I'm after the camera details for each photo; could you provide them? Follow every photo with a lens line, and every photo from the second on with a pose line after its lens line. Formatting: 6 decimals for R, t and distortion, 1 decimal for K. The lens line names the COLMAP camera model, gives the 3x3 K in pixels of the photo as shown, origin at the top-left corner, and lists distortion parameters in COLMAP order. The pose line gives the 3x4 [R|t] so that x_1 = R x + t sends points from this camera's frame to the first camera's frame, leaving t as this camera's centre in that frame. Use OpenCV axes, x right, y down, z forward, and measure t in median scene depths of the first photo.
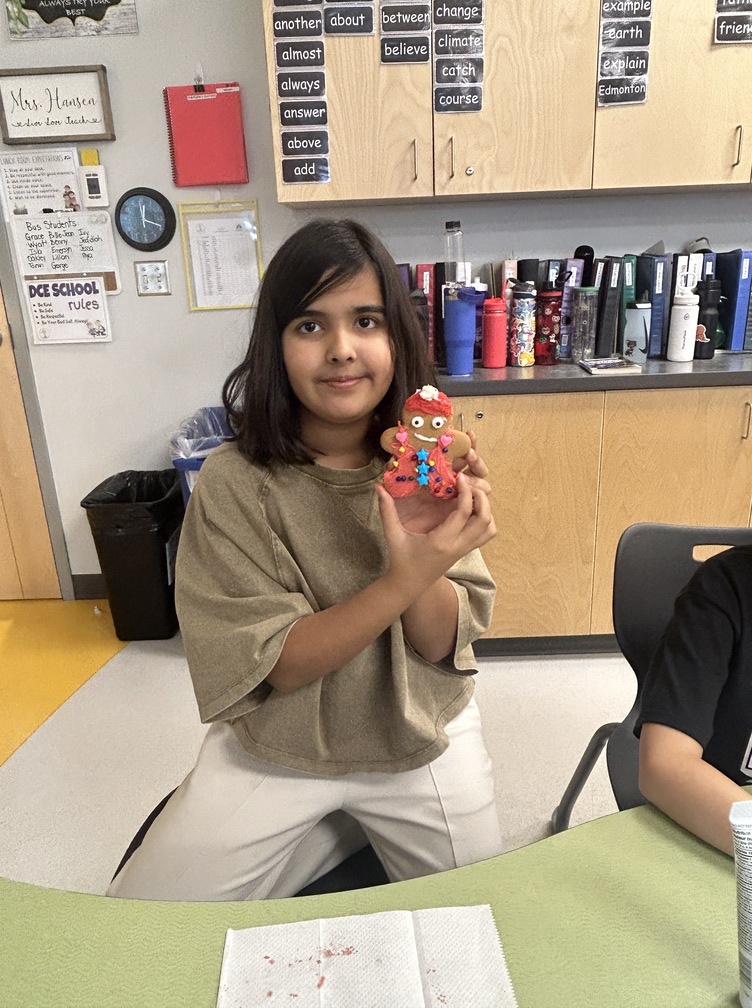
lens RADIAL K [[732.2, 0, 385.3], [0, 732.2, 501.9], [0, 0, 1]] dist [-0.007801, 0.001155]
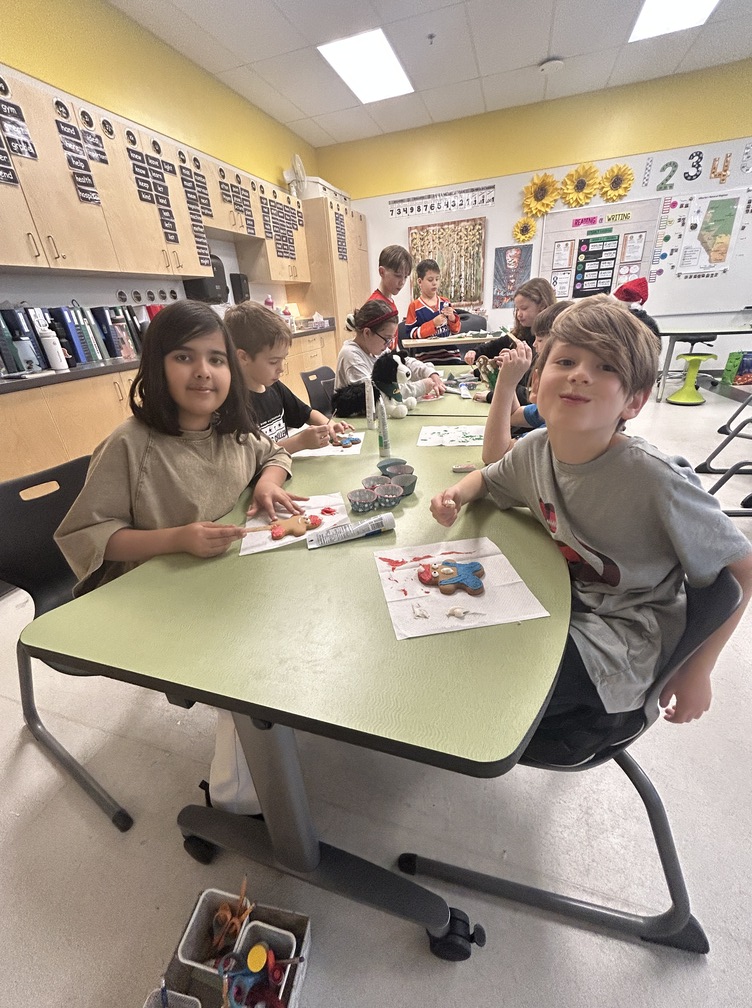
lens RADIAL K [[412.1, 0, 379.7], [0, 412.1, 501.7], [0, 0, 1]] dist [0.009716, -0.000130]
pose [[0.301933, -0.395296, 0.867512, -0.385206], [0.359517, 0.890007, 0.280418, 0.095030], [-0.882940, 0.227218, 0.410839, -0.042102]]
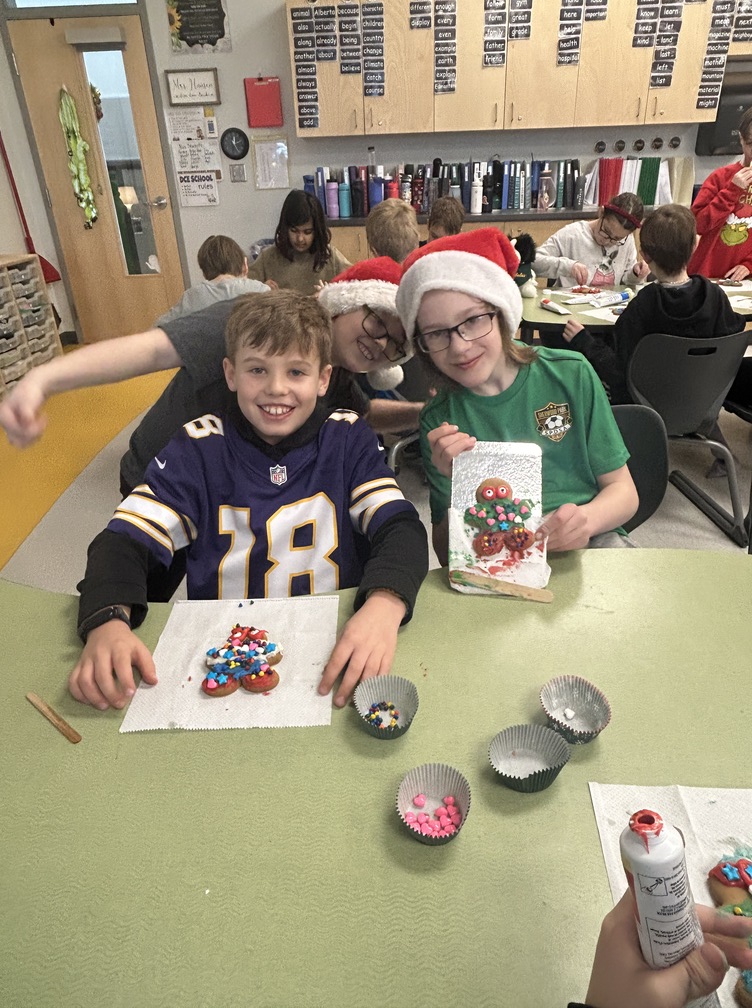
lens RADIAL K [[654.3, 0, 387.2], [0, 654.3, 503.8], [0, 0, 1]] dist [-0.025792, 0.022611]
pose [[0.999766, 0.015505, -0.015112, 0.177630], [-0.012998, 0.988019, 0.153786, 0.392772], [0.017315, -0.153554, 0.987989, -1.140375]]
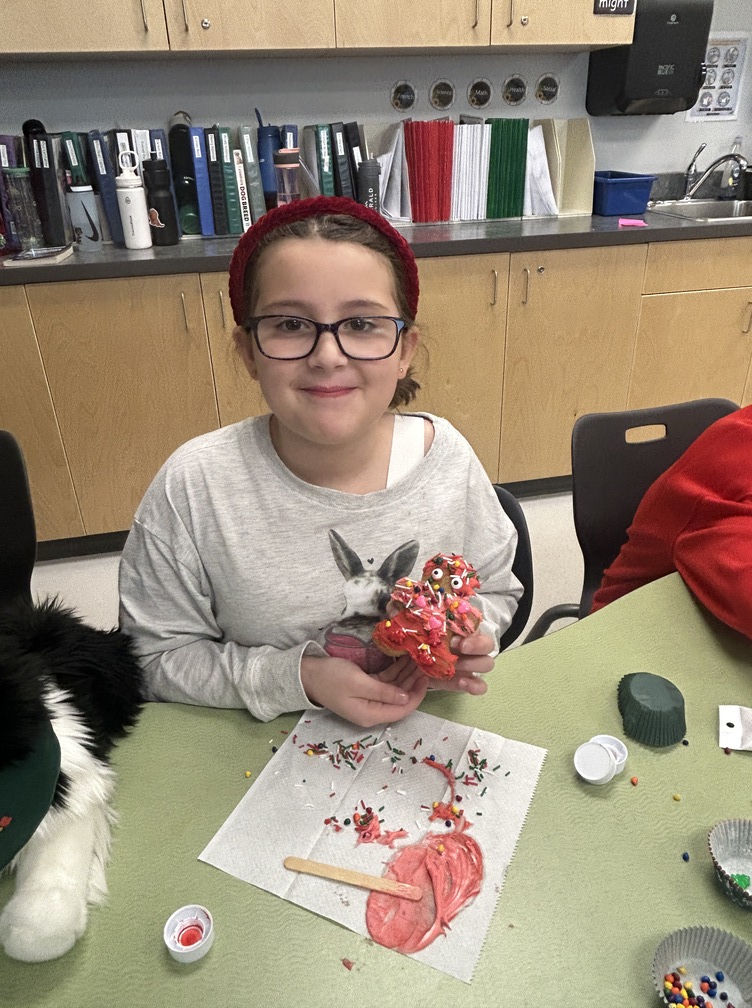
lens RADIAL K [[732.2, 0, 385.3], [0, 732.2, 501.9], [0, 0, 1]] dist [-0.007801, 0.001155]
pose [[0.975490, -0.091979, 0.199900, 0.505658], [0.059940, 0.985166, 0.160796, 0.001653], [-0.211725, -0.144873, 0.966532, -0.051041]]
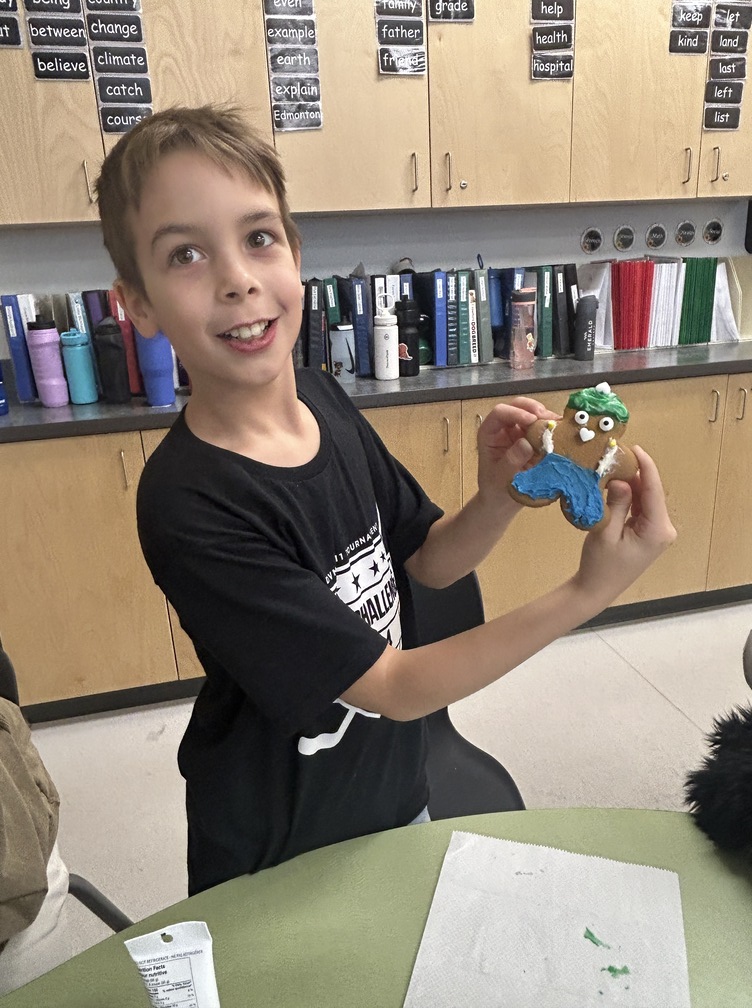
lens RADIAL K [[732.2, 0, 385.3], [0, 732.2, 501.9], [0, 0, 1]] dist [-0.007801, 0.001155]
pose [[0.968979, -0.086884, 0.231368, 0.149545], [0.088073, 0.996100, 0.005204, -0.026577], [-0.230918, 0.015335, 0.972852, 0.000794]]
